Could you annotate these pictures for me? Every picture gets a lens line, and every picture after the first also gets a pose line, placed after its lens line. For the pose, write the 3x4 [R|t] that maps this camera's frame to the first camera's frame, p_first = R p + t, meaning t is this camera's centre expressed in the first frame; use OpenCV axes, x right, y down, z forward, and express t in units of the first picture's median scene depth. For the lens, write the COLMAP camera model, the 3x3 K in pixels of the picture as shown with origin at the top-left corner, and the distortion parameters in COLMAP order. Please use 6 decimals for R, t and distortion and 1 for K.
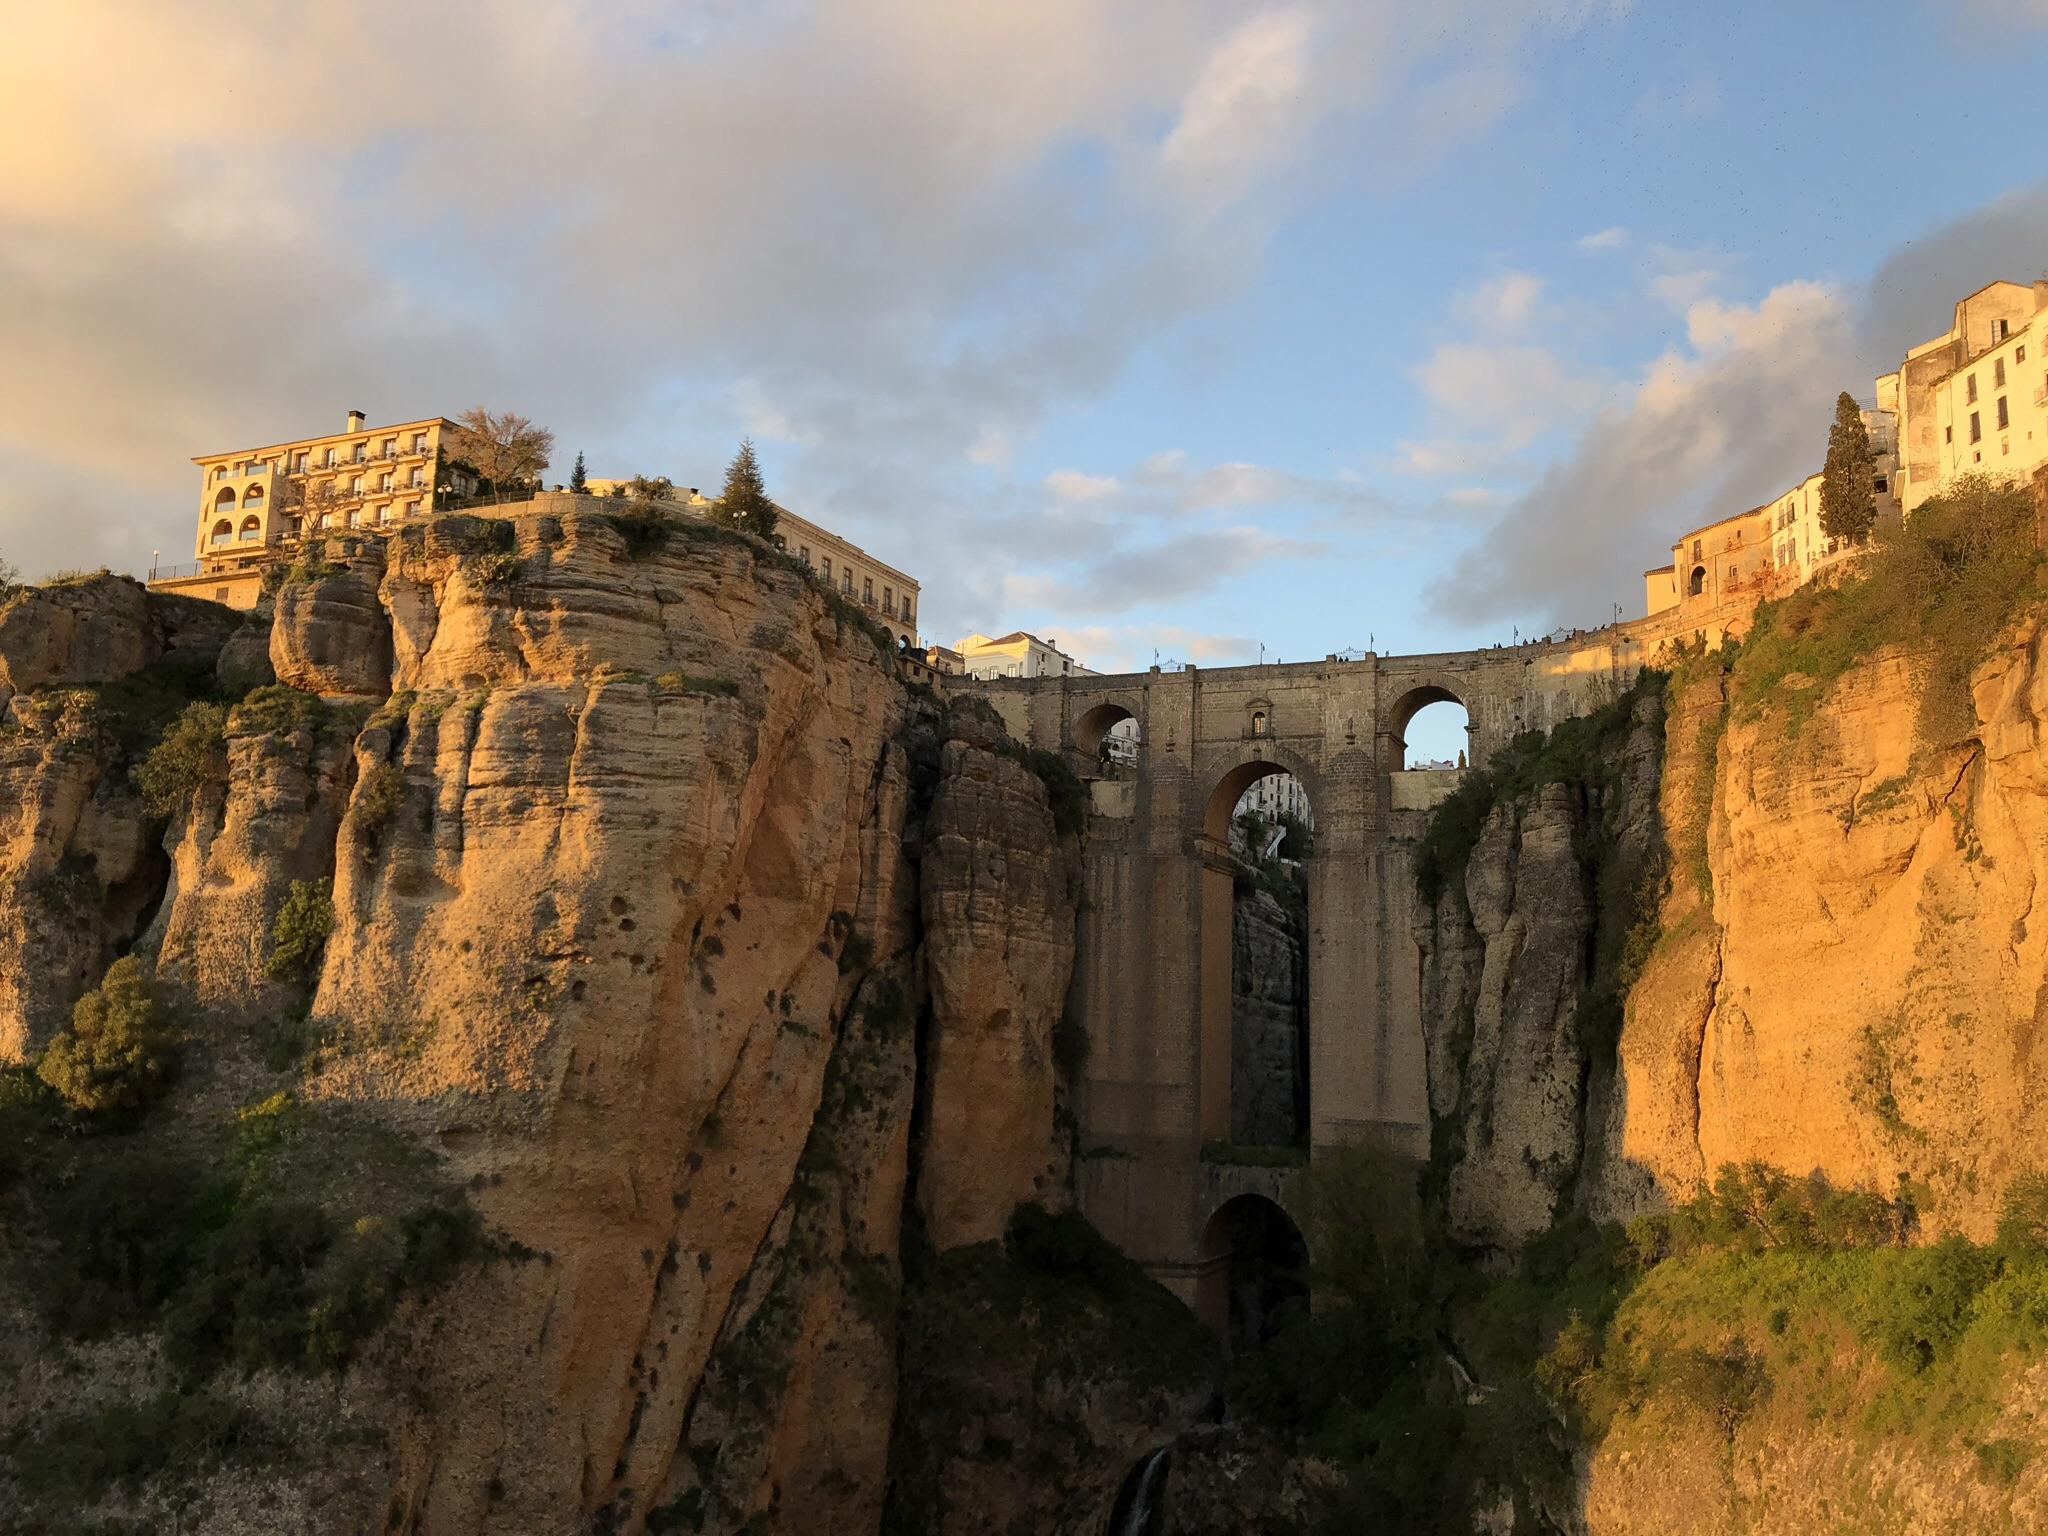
lens RADIAL K [[1669.5, 0, 1025.3], [0, 1669.5, 743.3], [0, 0, 1]] dist [0.083677, -0.193216]
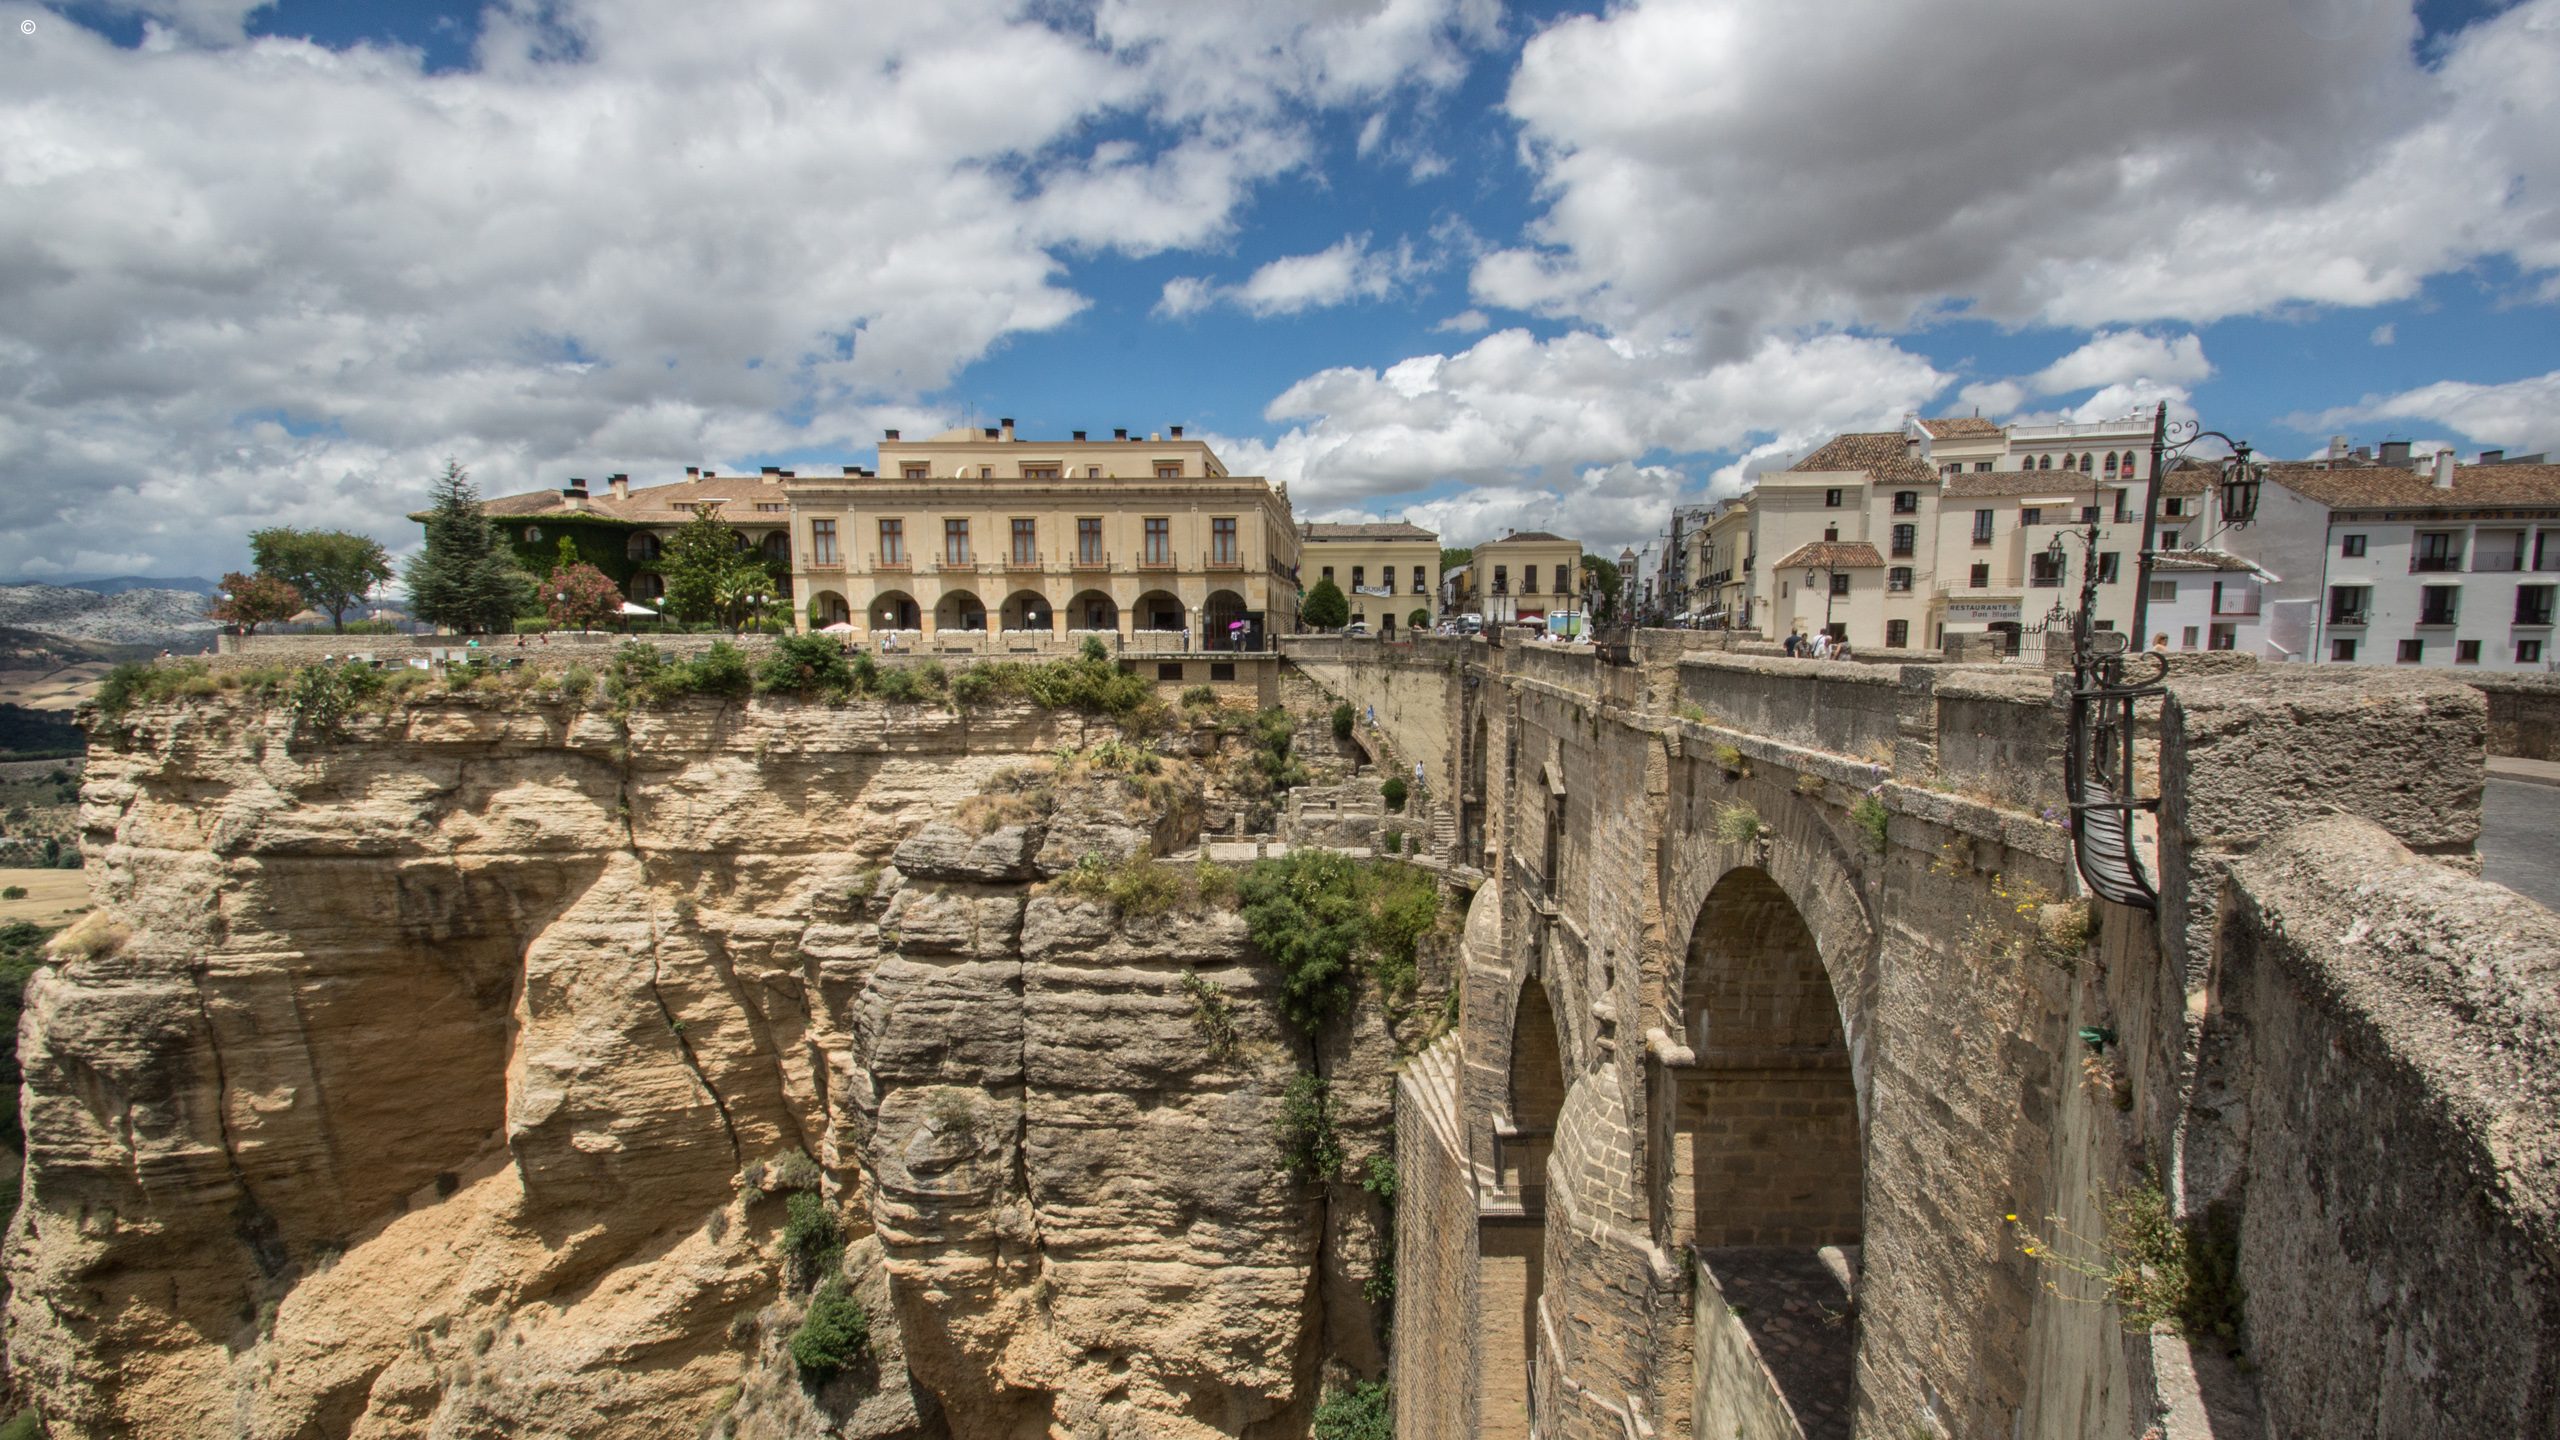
lens RADIAL K [[1335.1, 0, 1278.8], [0, 1335.1, 760.8], [0, 0, 1]] dist [-0.072668, 0.031759]
pose [[0.412730, 0.076822, -0.907608, 0.417047], [0.168013, 0.972918, 0.158753, -0.092922], [0.895224, -0.218012, 0.388645, 1.052821]]
